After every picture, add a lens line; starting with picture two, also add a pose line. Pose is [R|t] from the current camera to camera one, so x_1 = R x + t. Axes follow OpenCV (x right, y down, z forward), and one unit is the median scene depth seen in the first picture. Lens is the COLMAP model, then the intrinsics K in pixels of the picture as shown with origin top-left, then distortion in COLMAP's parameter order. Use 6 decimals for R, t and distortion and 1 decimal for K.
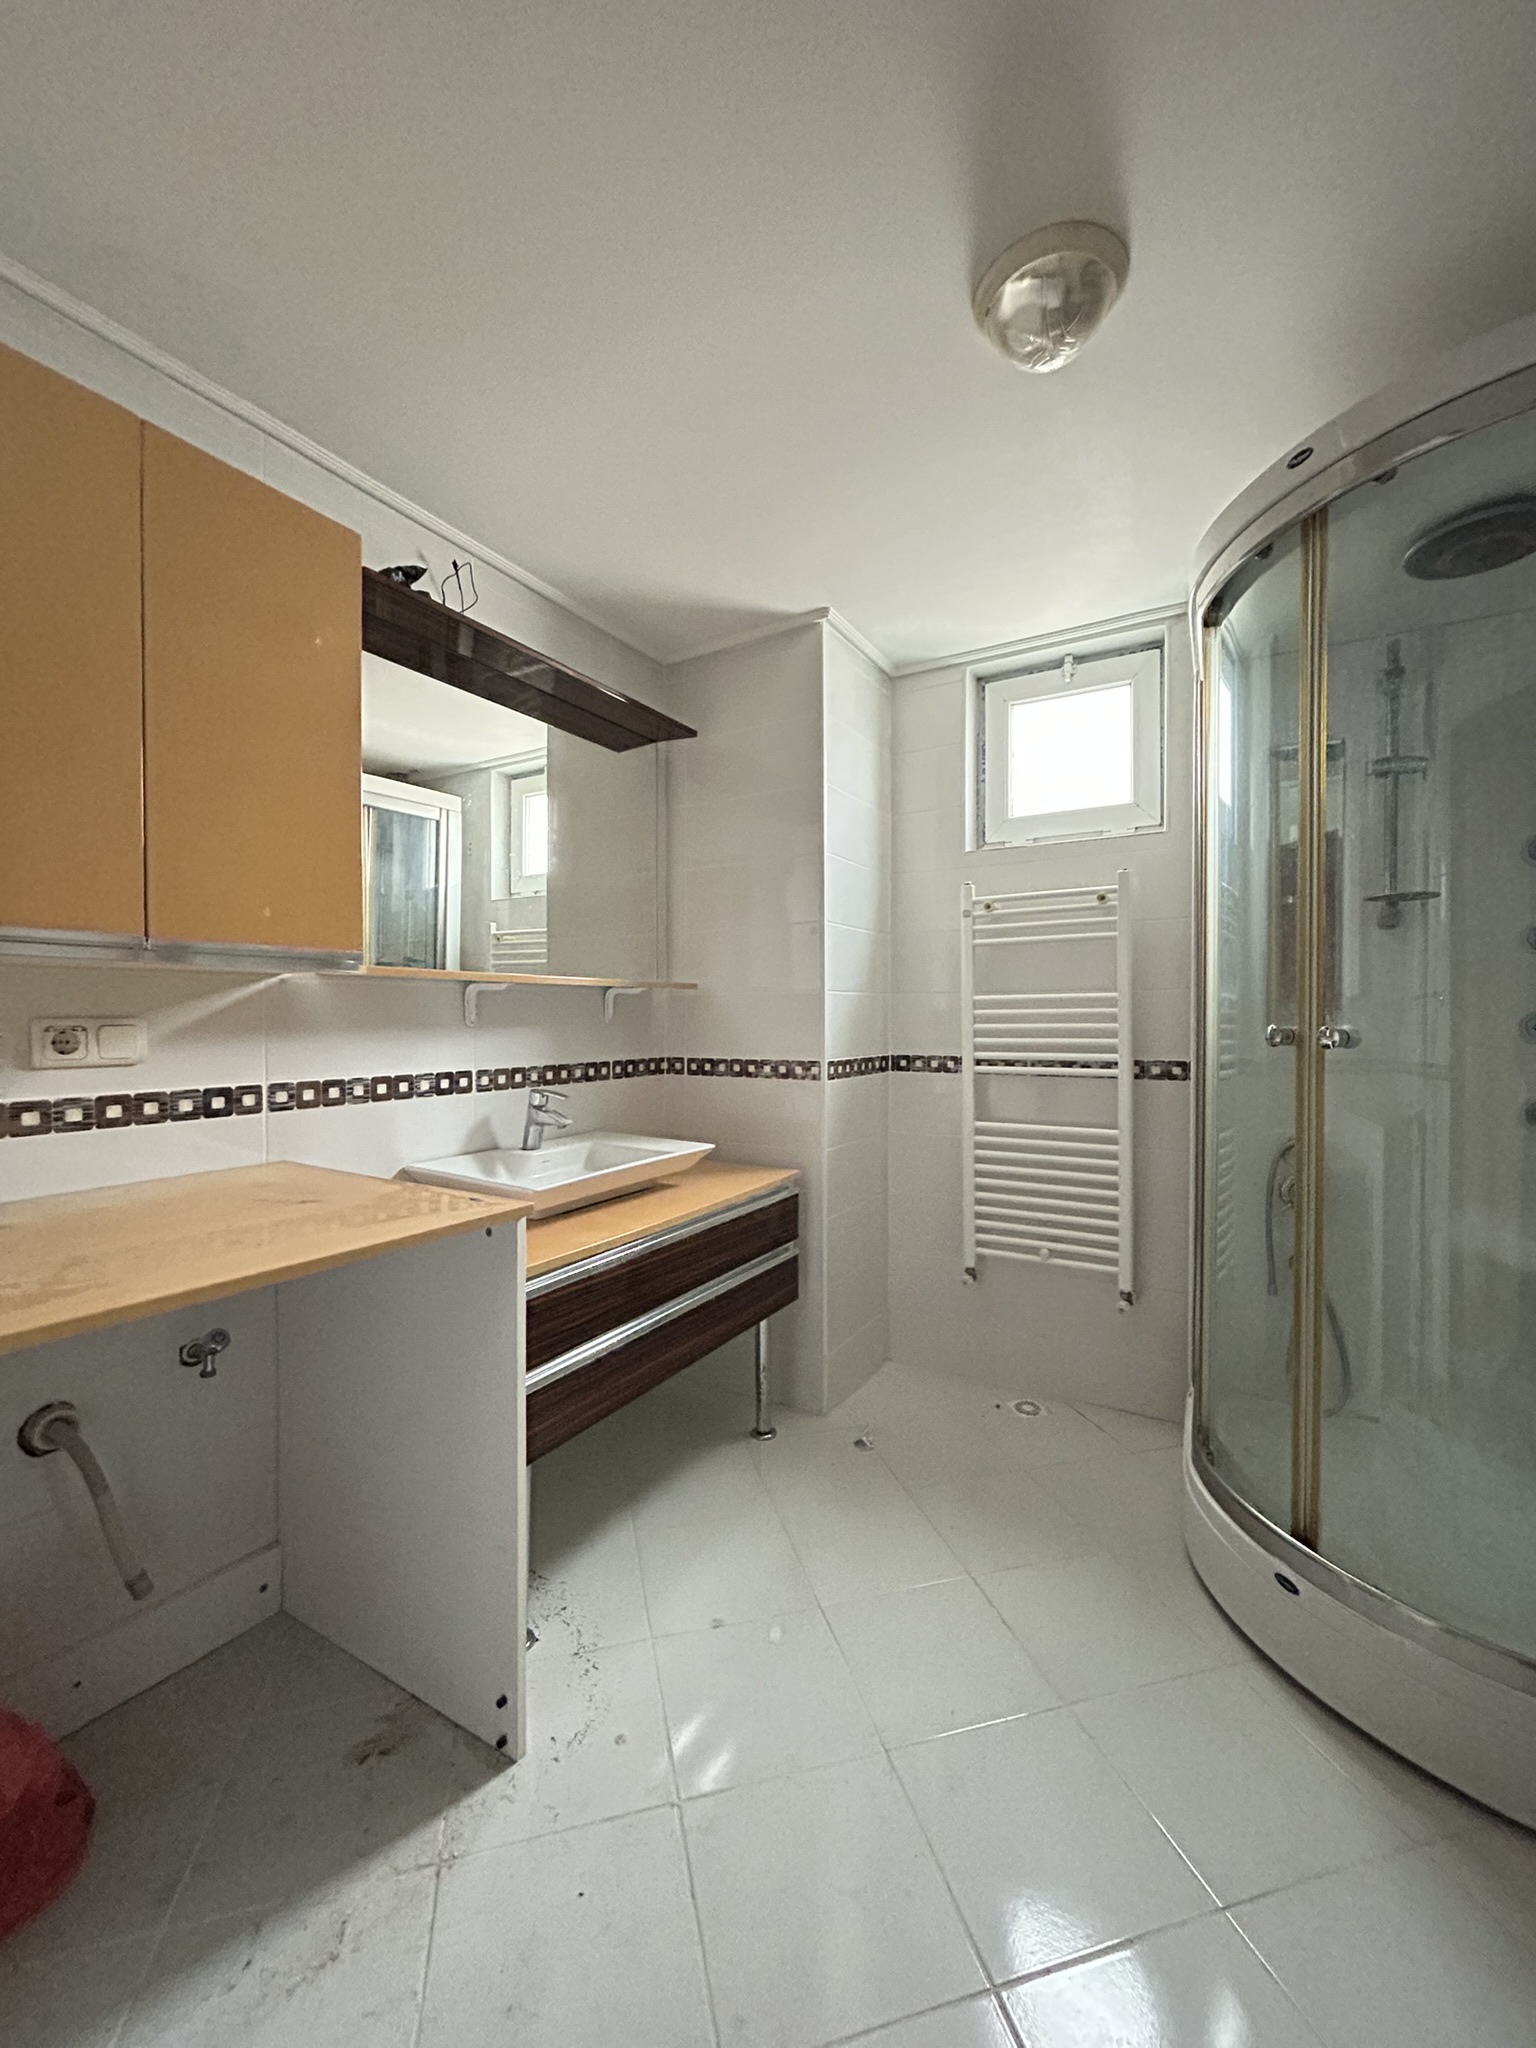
lens RADIAL K [[822.3, 0, 762.2], [0, 822.3, 1024.0], [0, 0, 1]] dist [-0.000989, 0.000613]
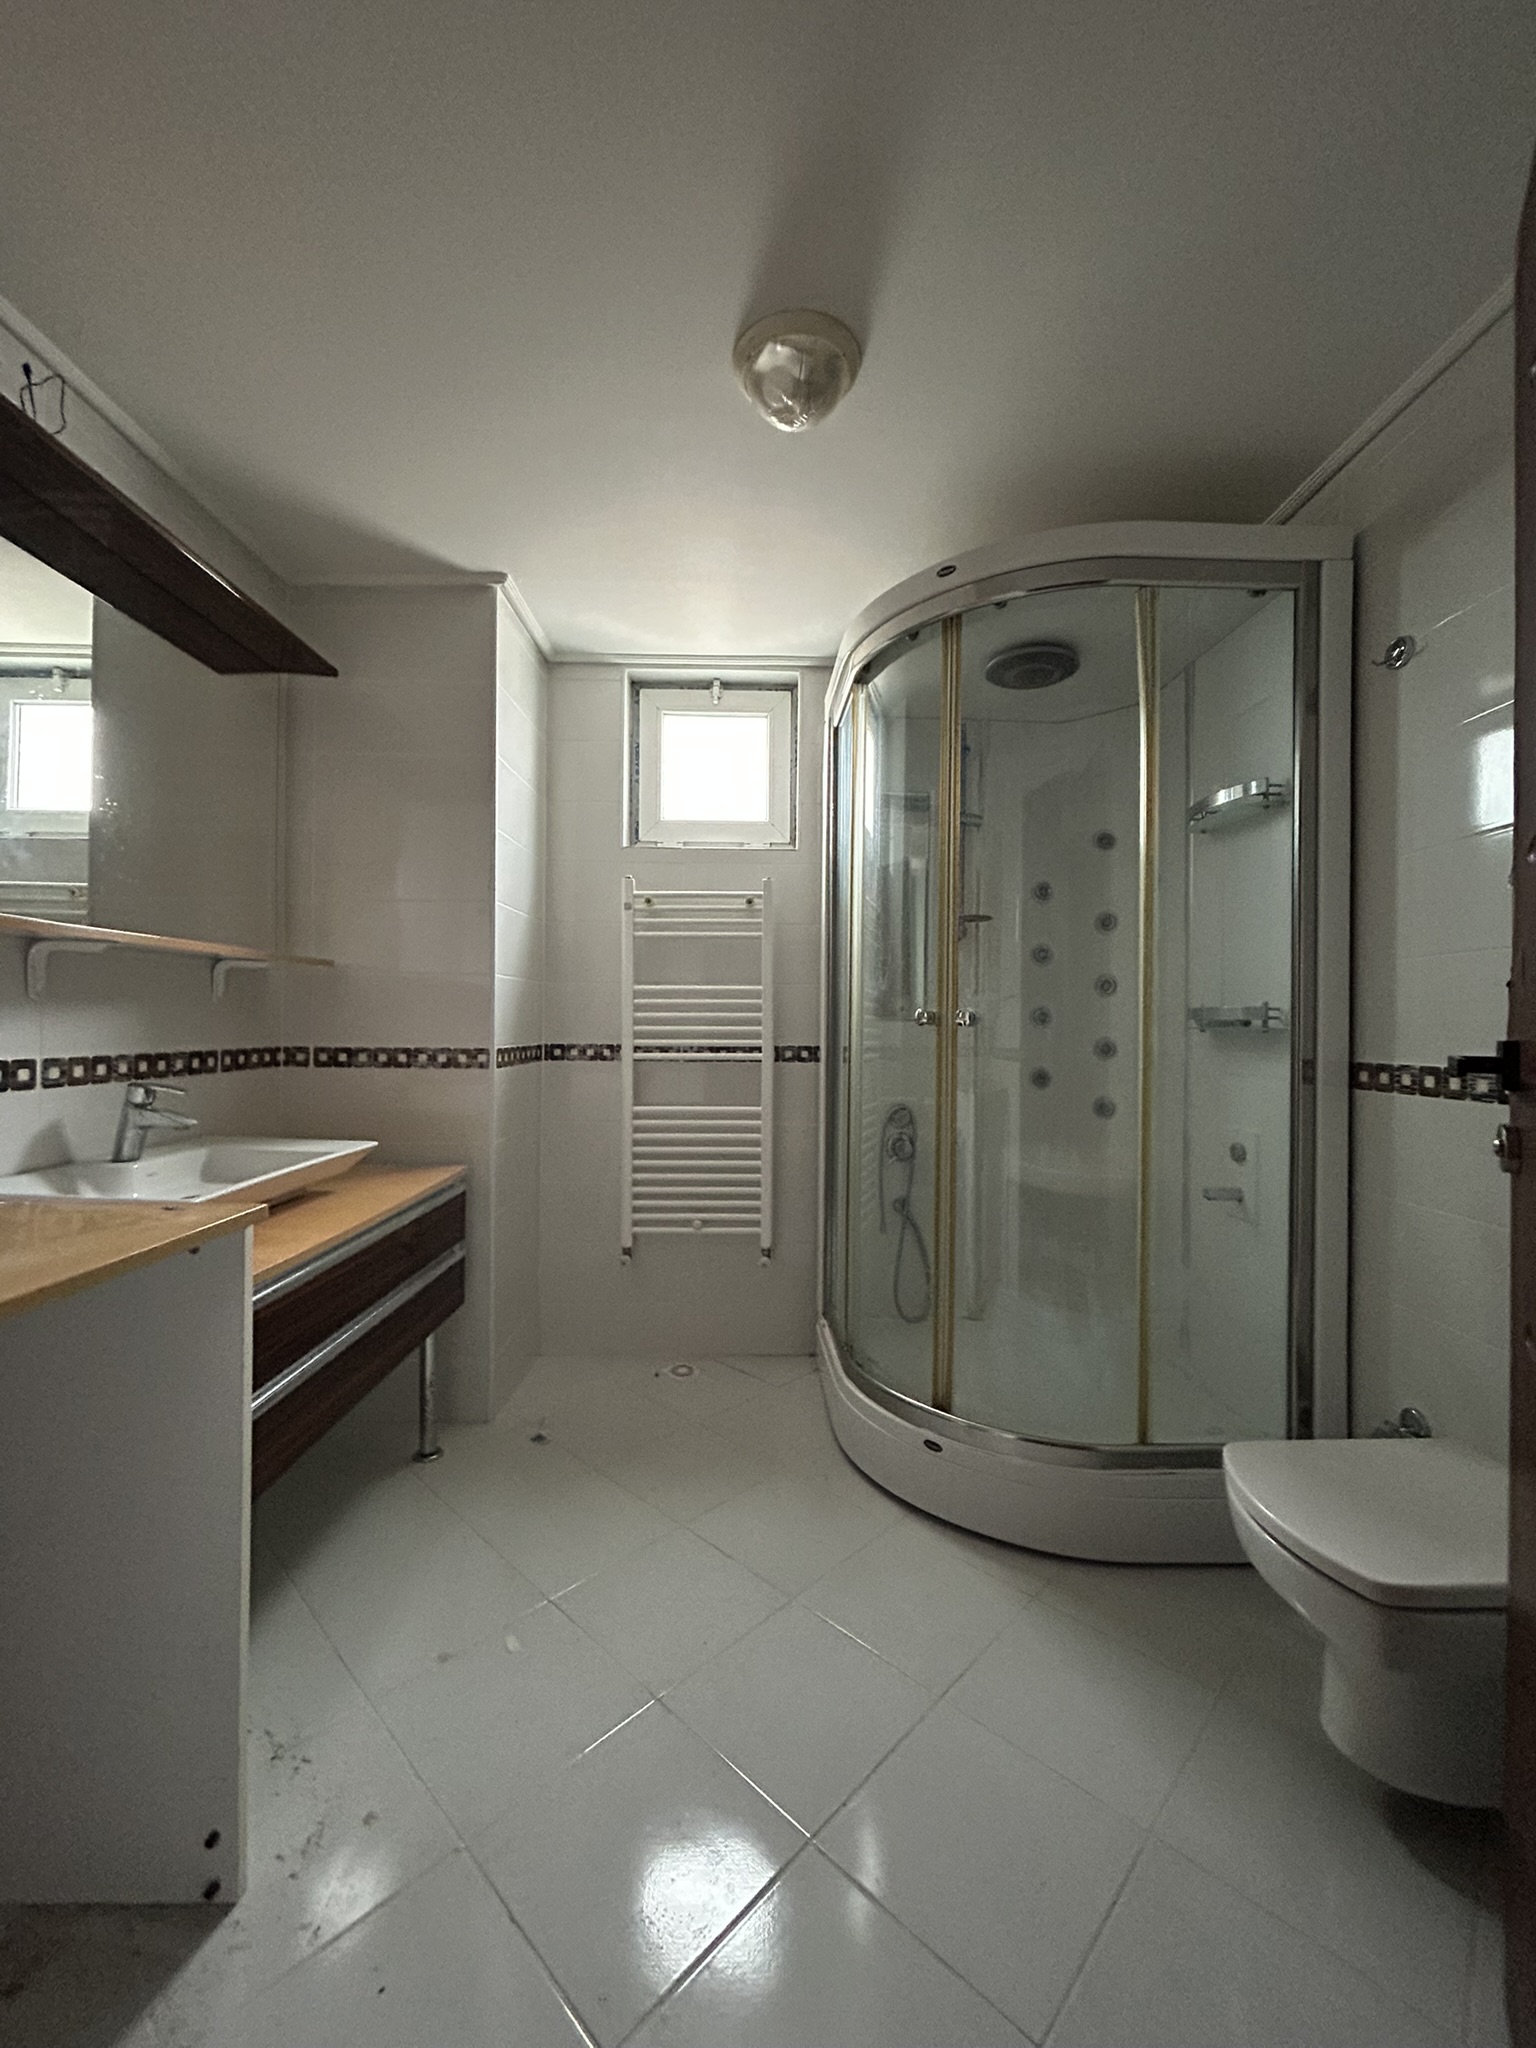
lens RADIAL K [[822.3, 0, 771.5], [0, 822.3, 1022.4], [0, 0, 1]] dist [-0.000989, 0.000613]
pose [[0.854747, 0.009551, 0.518957, -0.145910], [-0.007194, 0.999953, -0.006554, 0.019753], [-0.518995, 0.001869, 0.854775, 0.021058]]
